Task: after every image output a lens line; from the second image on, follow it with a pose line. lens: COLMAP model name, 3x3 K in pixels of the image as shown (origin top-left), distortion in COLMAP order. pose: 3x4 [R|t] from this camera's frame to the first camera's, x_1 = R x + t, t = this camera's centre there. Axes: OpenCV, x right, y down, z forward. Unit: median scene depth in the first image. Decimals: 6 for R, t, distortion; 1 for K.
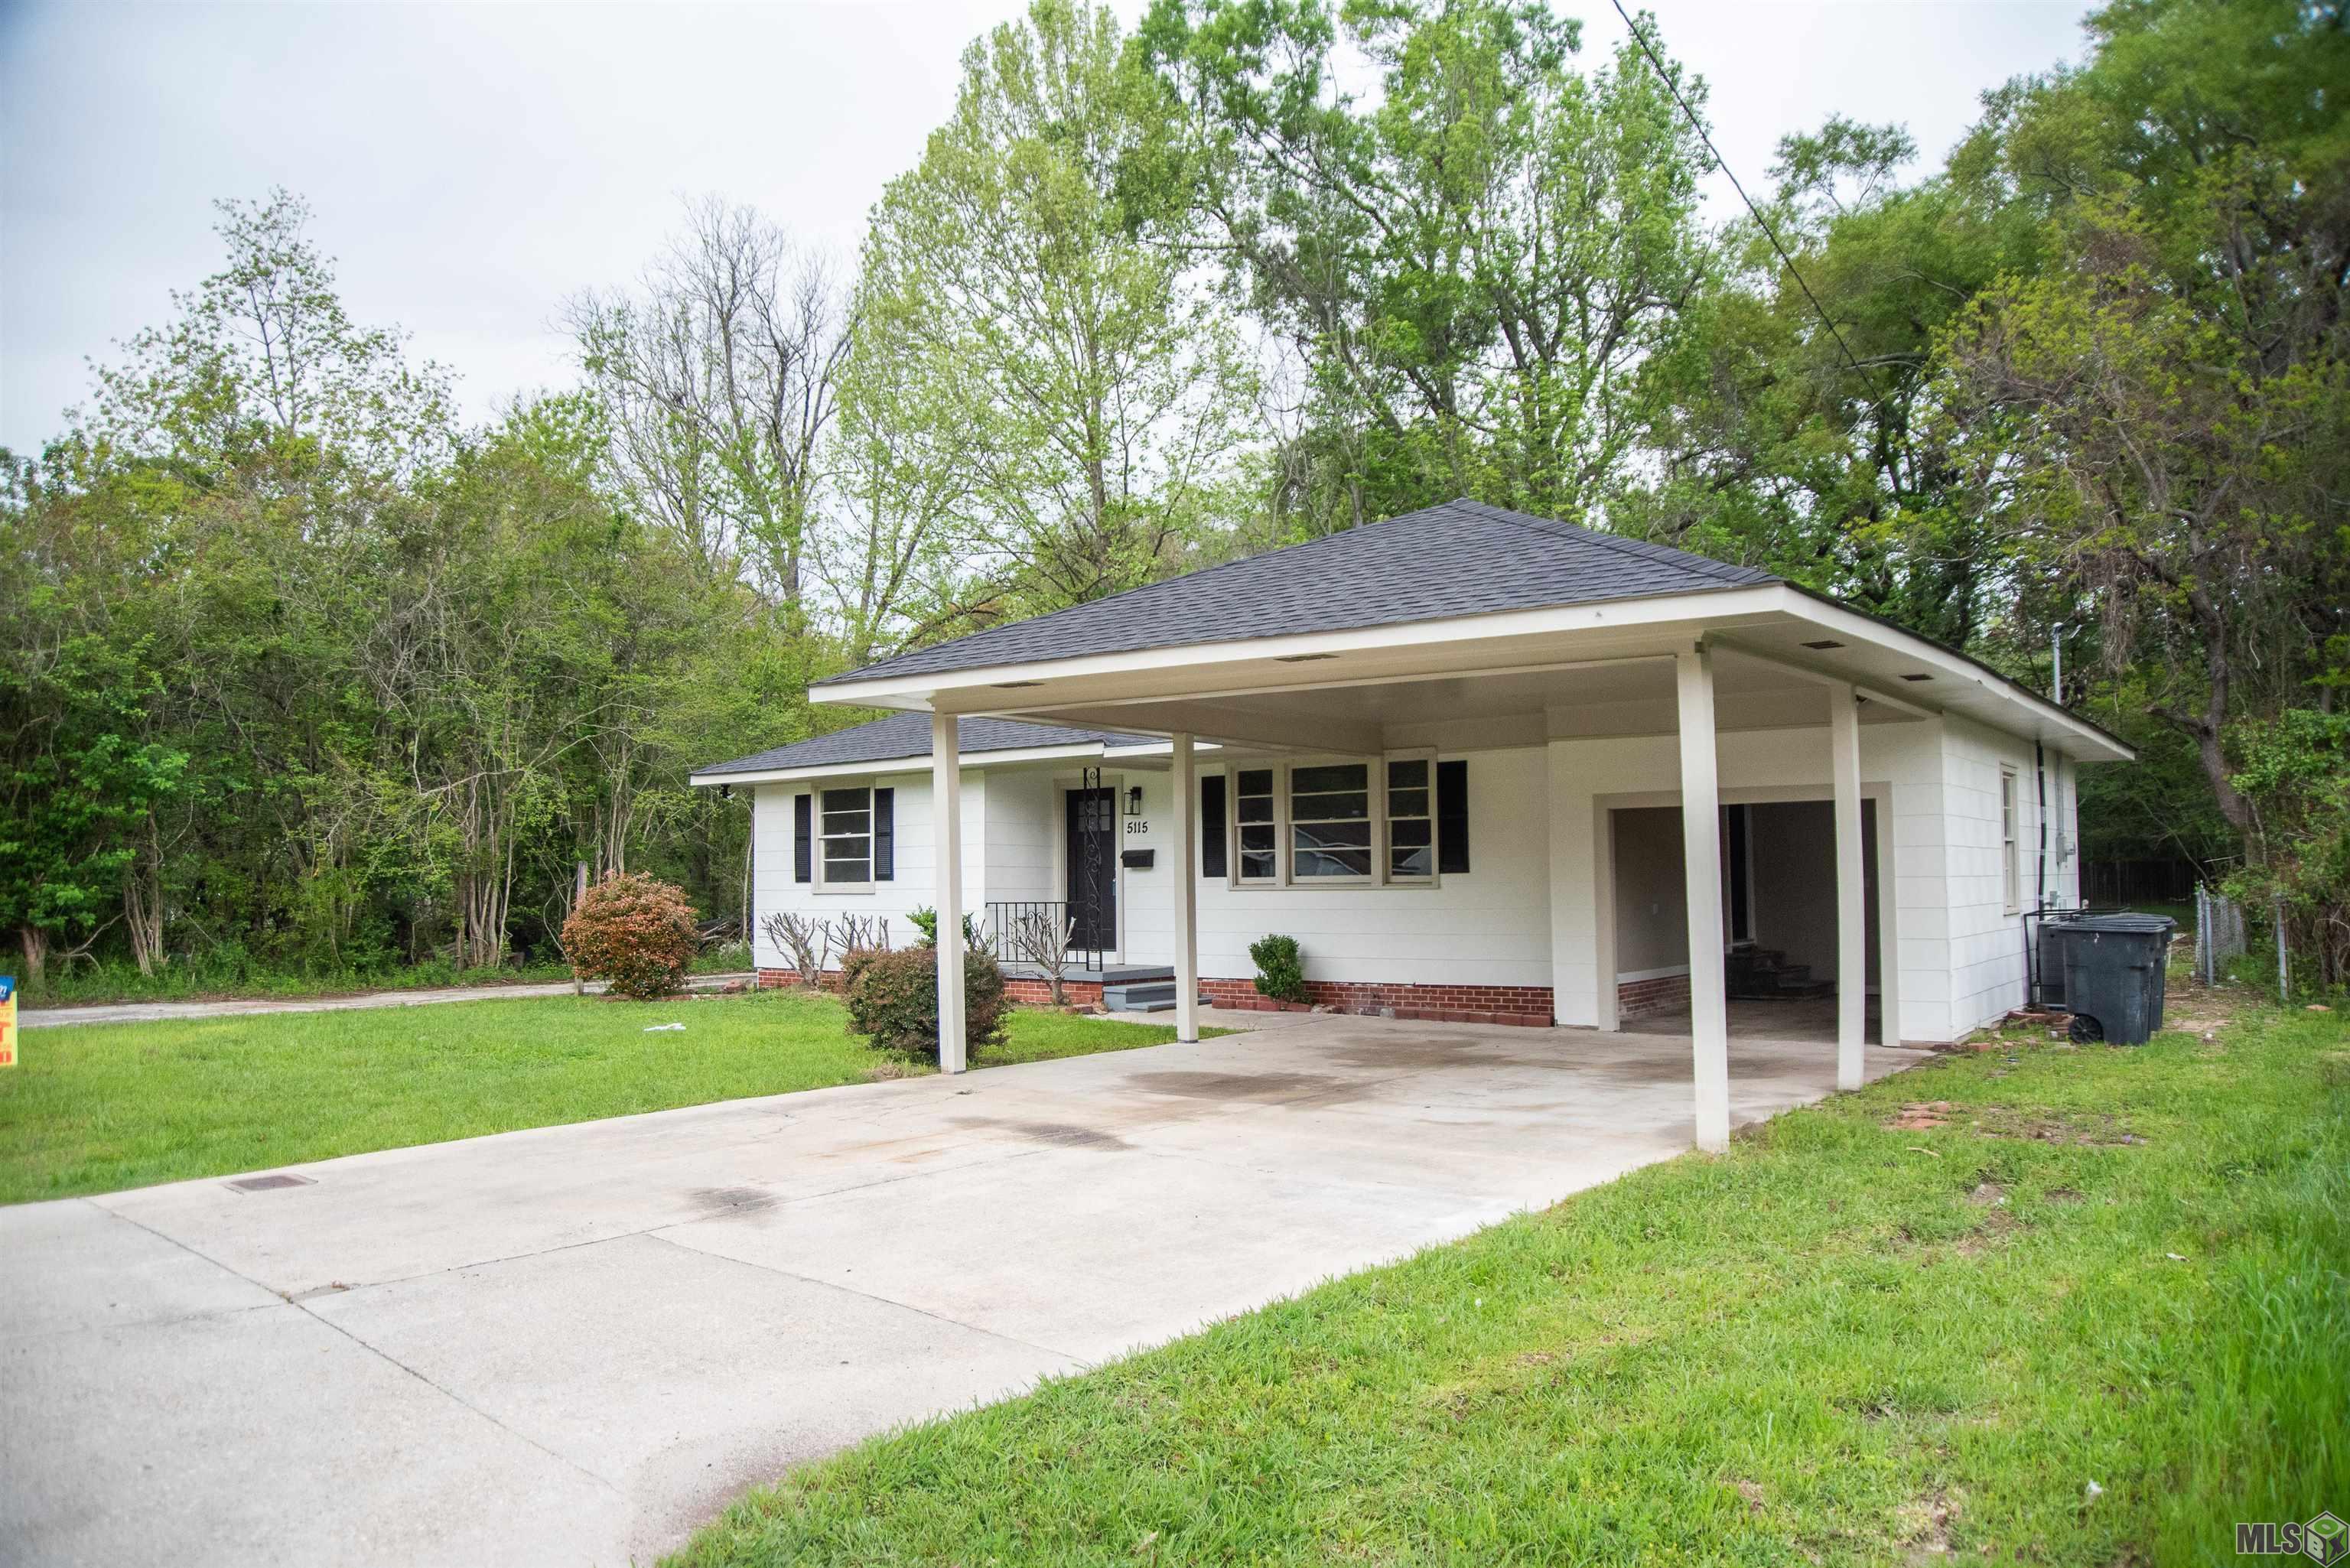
lens RADIAL K [[1591.4, 0, 1185.3], [0, 1591.4, 785.7], [0, 0, 1]] dist [-0.133087, 0.095335]
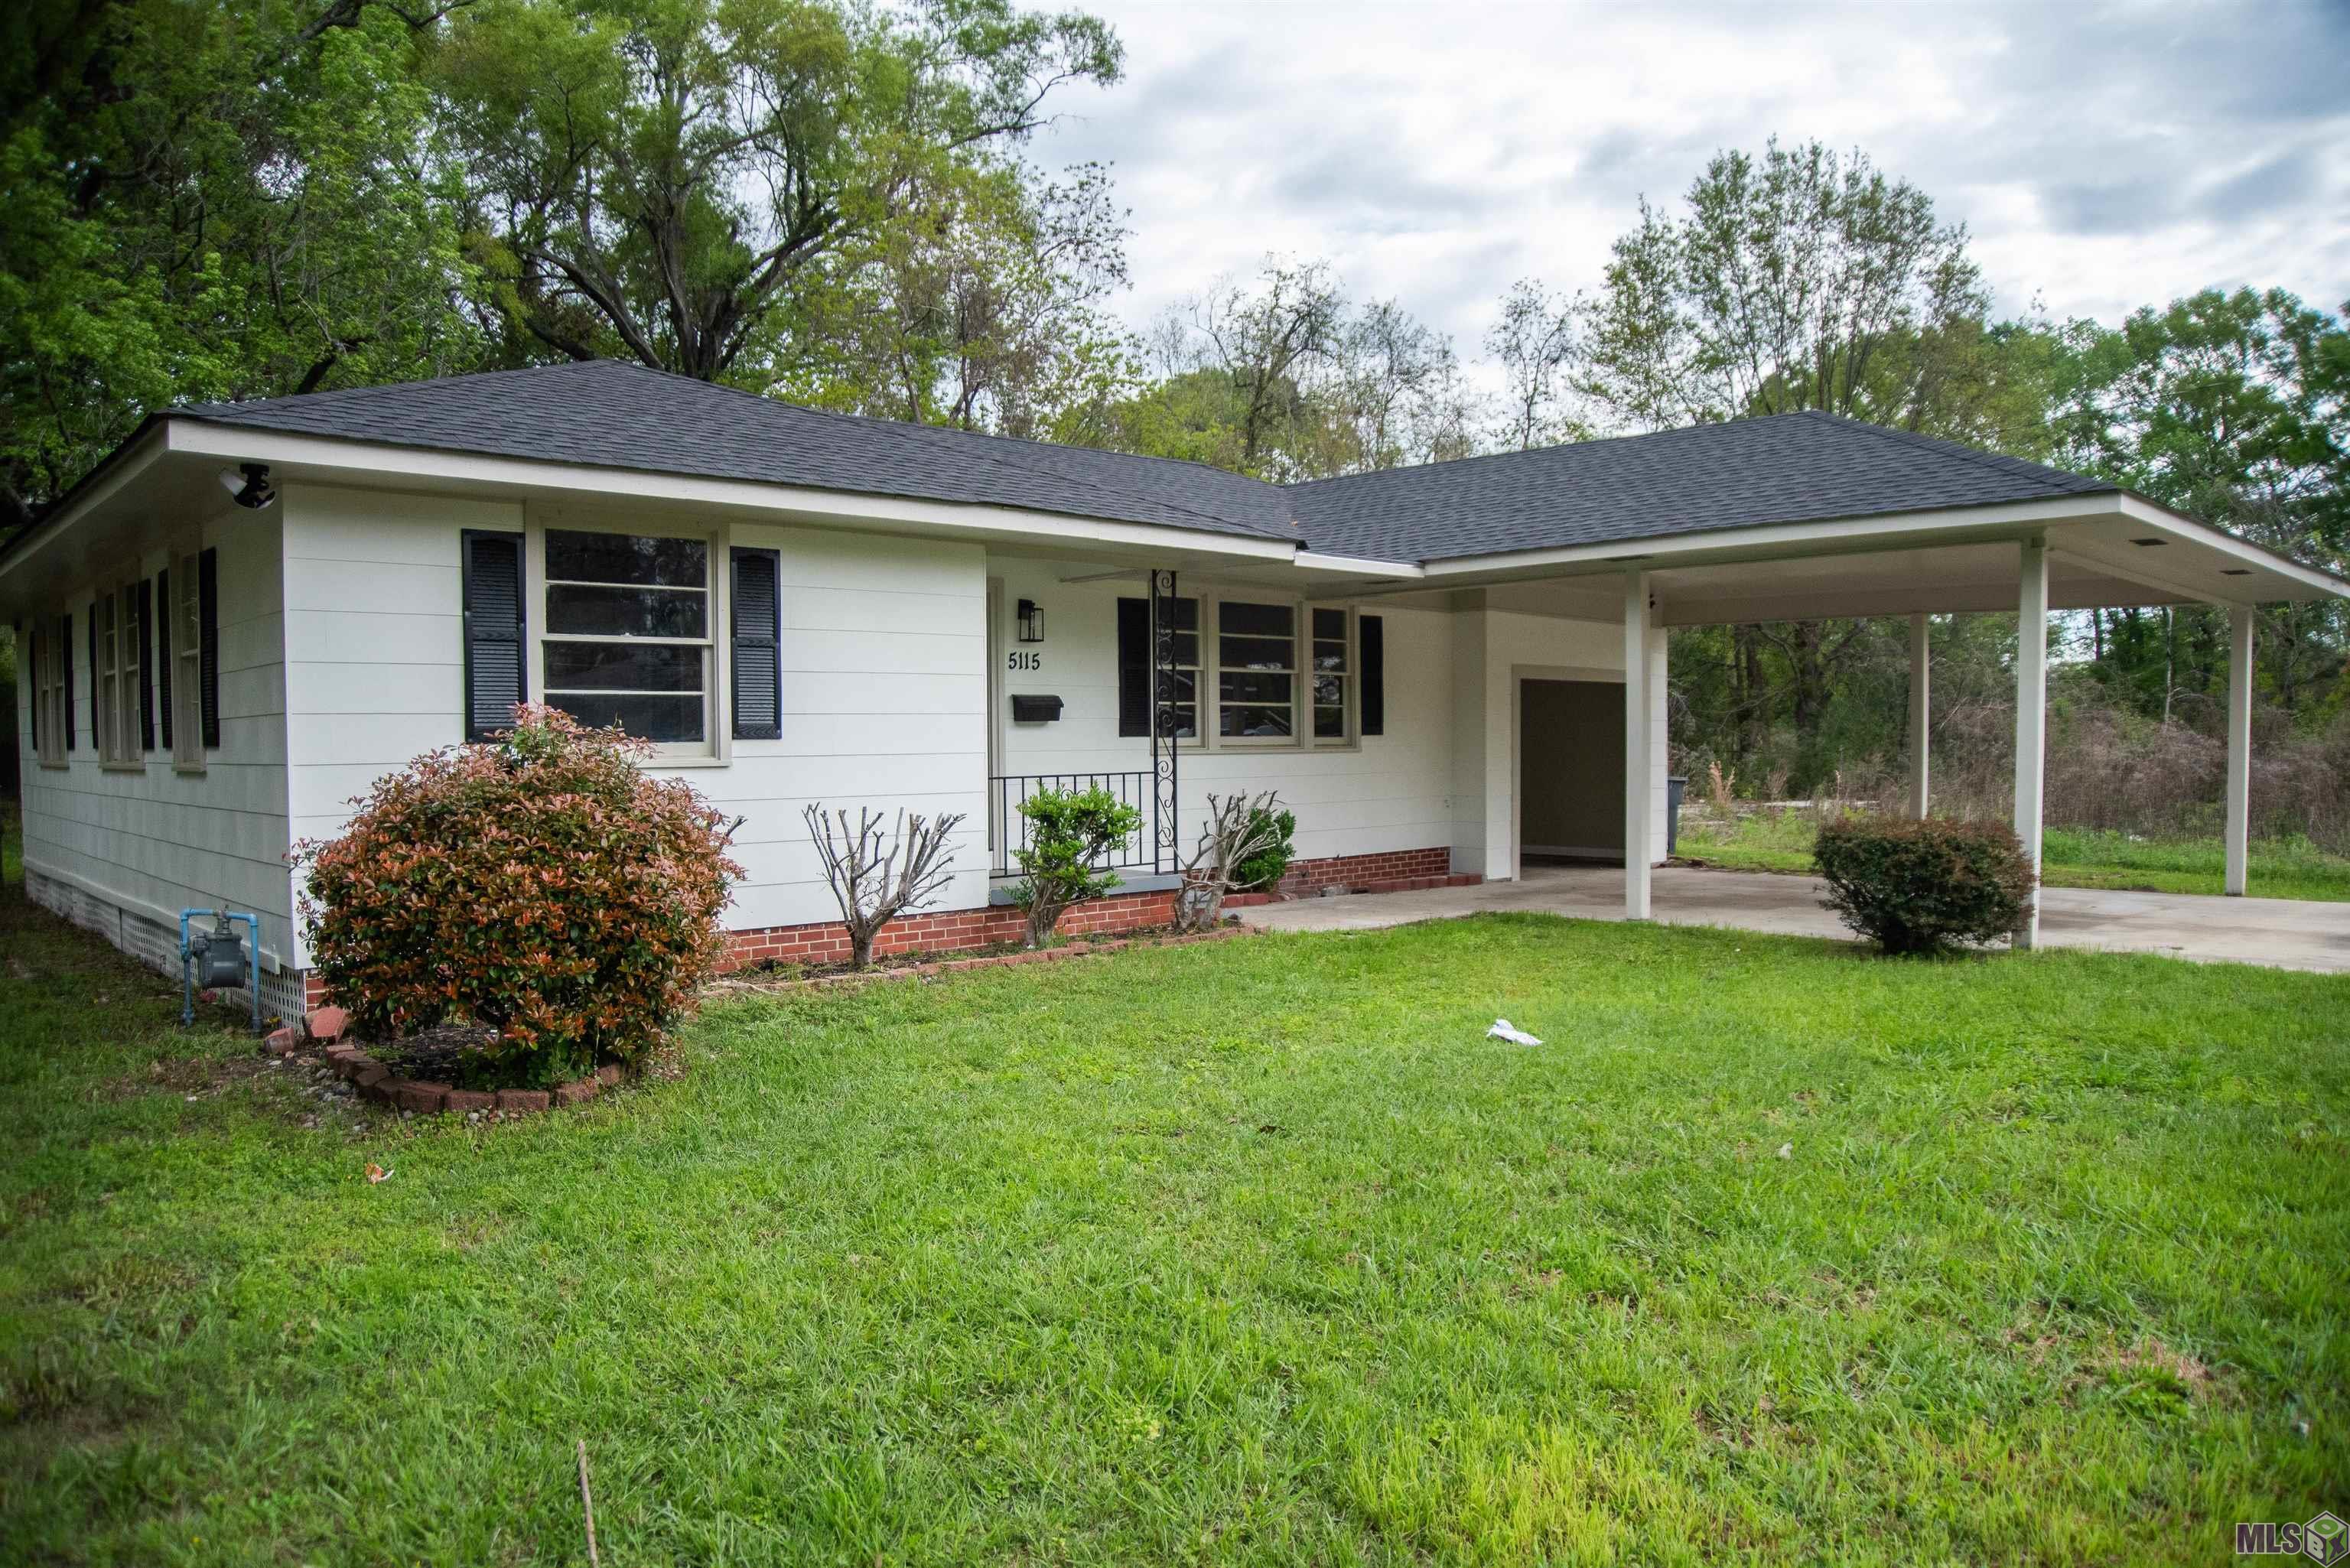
lens RADIAL K [[1591.4, 0, 1170.4], [0, 1591.4, 797.7], [0, 0, 1]] dist [-0.133087, 0.095335]
pose [[0.167403, -0.028245, 0.985484, -0.699165], [-0.057697, 0.997596, 0.038393, 0.056488], [-0.984199, -0.063287, 0.165371, 0.864847]]
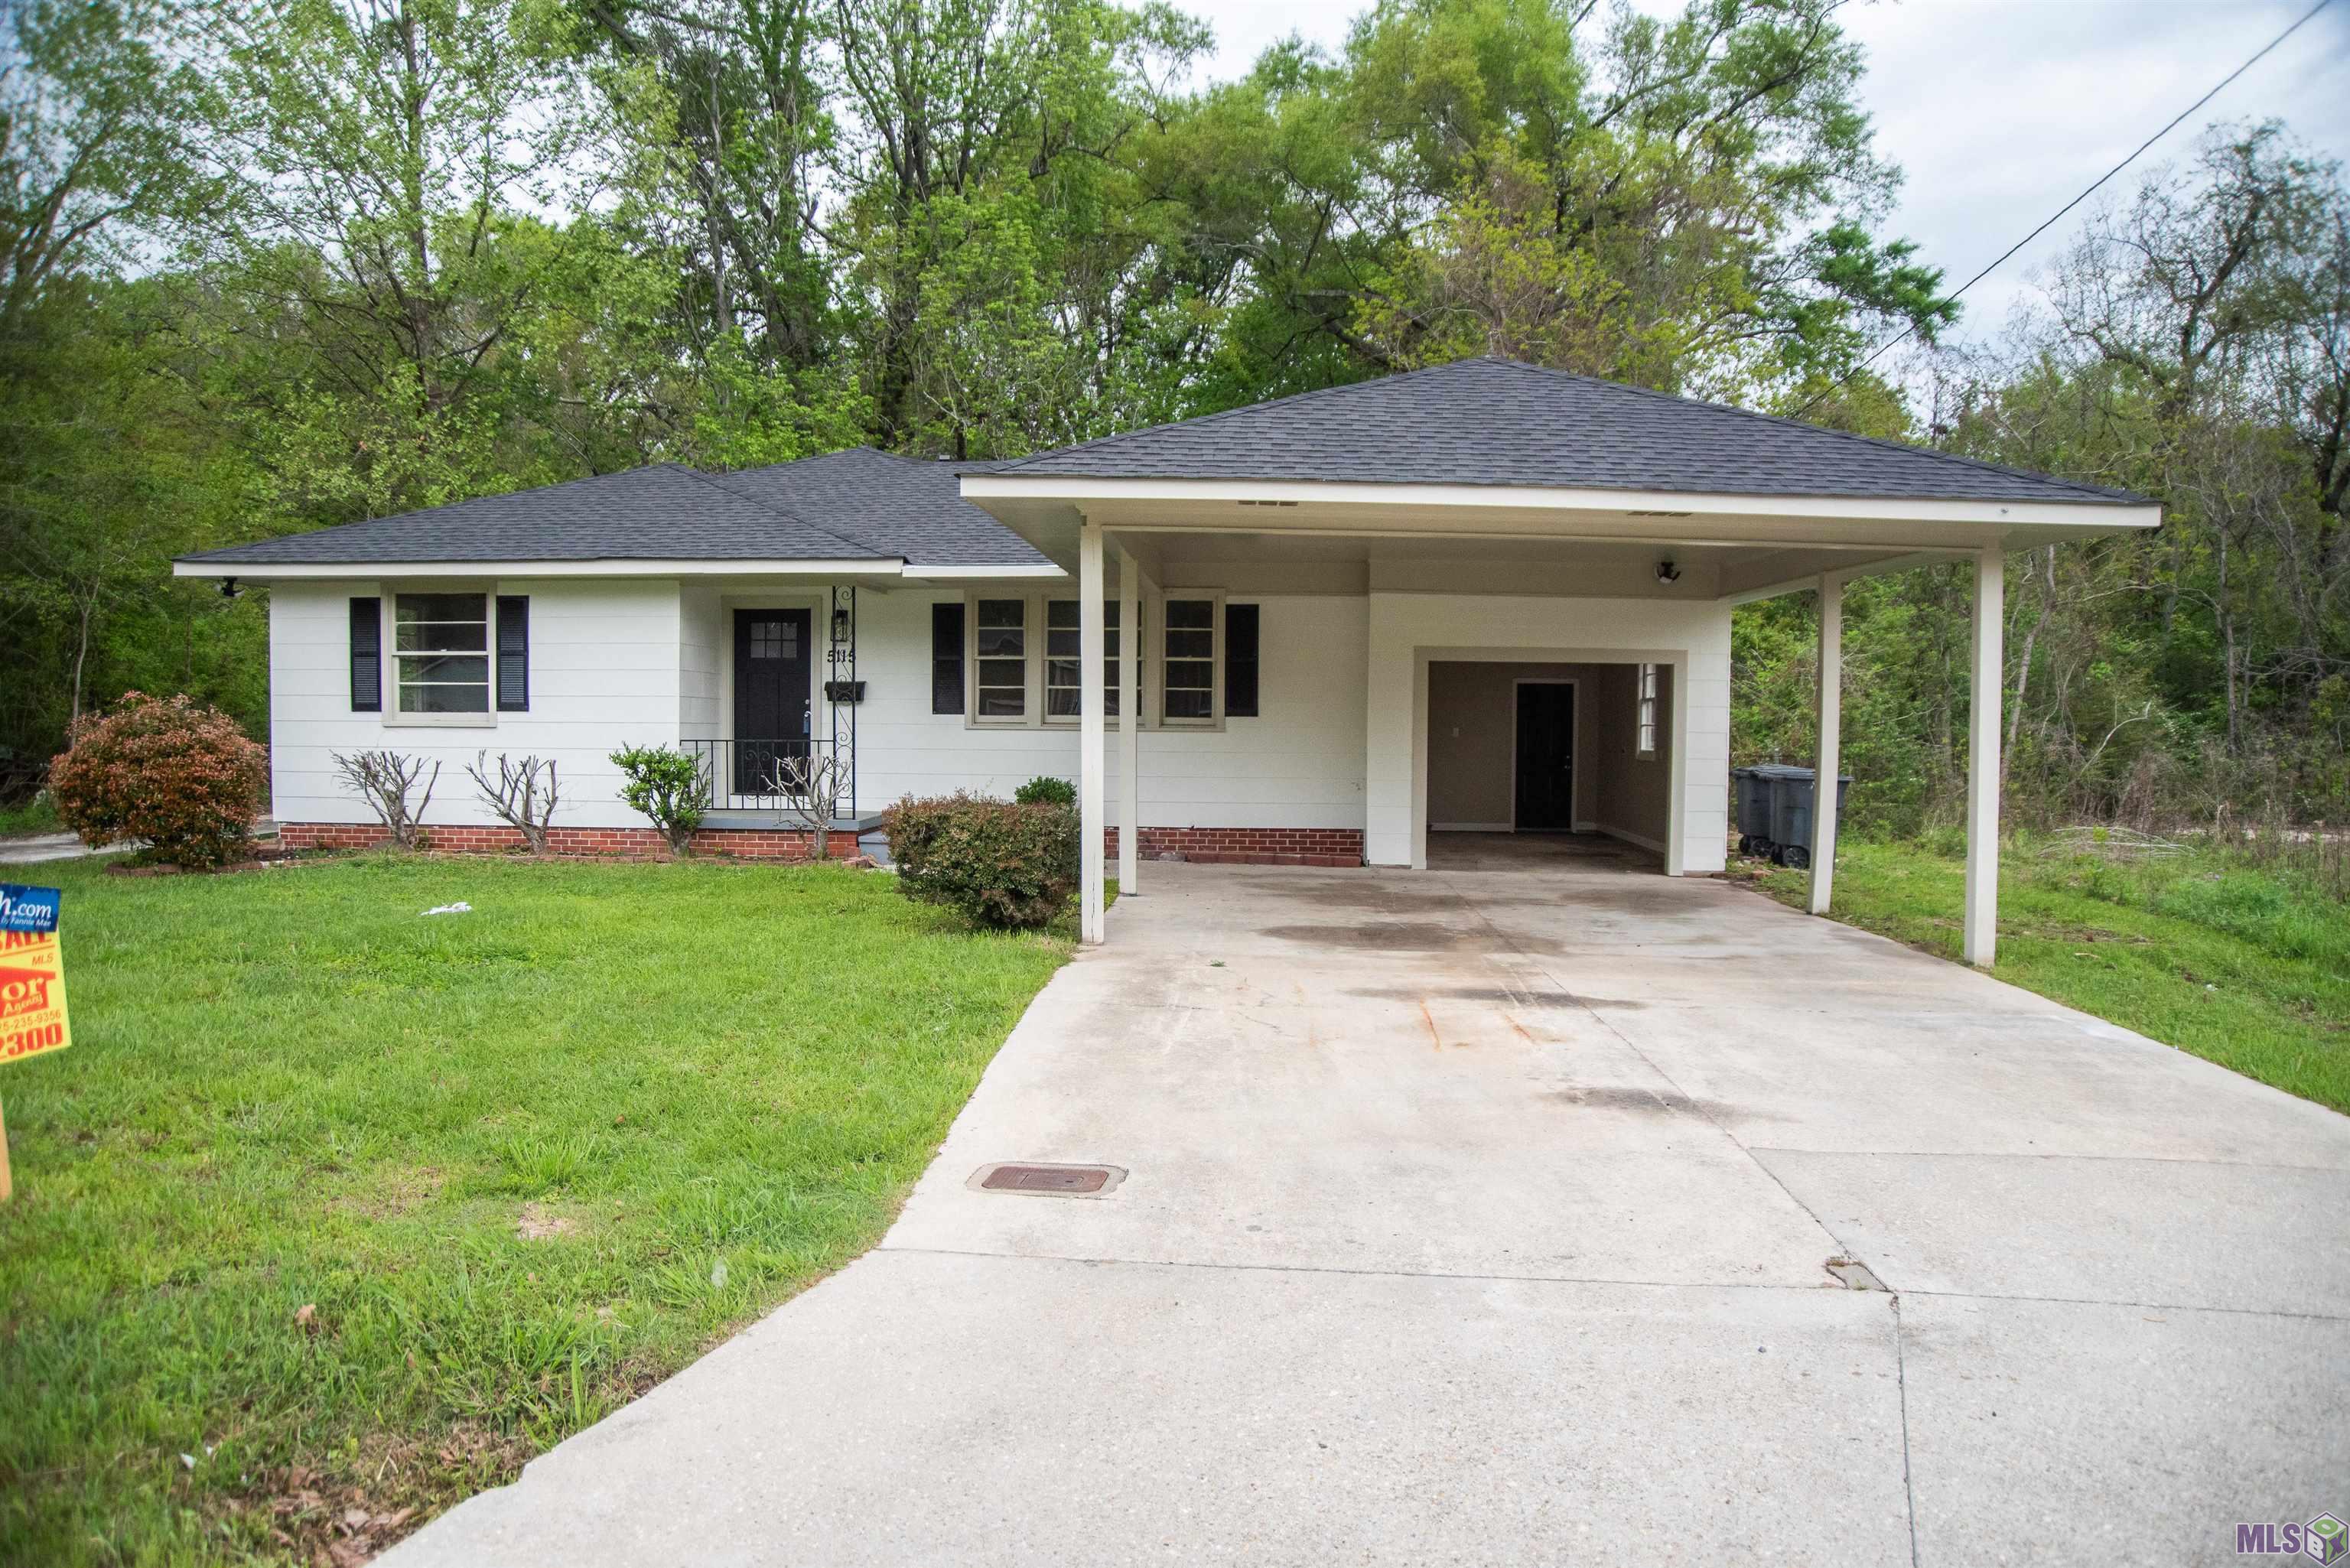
lens RADIAL K [[1591.4, 0, 1179.9], [0, 1591.4, 783.9], [0, 0, 1]] dist [-0.133087, 0.095335]
pose [[0.826854, -0.005011, 0.562395, -0.385420], [-0.053450, 0.994734, 0.087447, 0.010406], [-0.559872, -0.102366, 0.822232, 0.172015]]
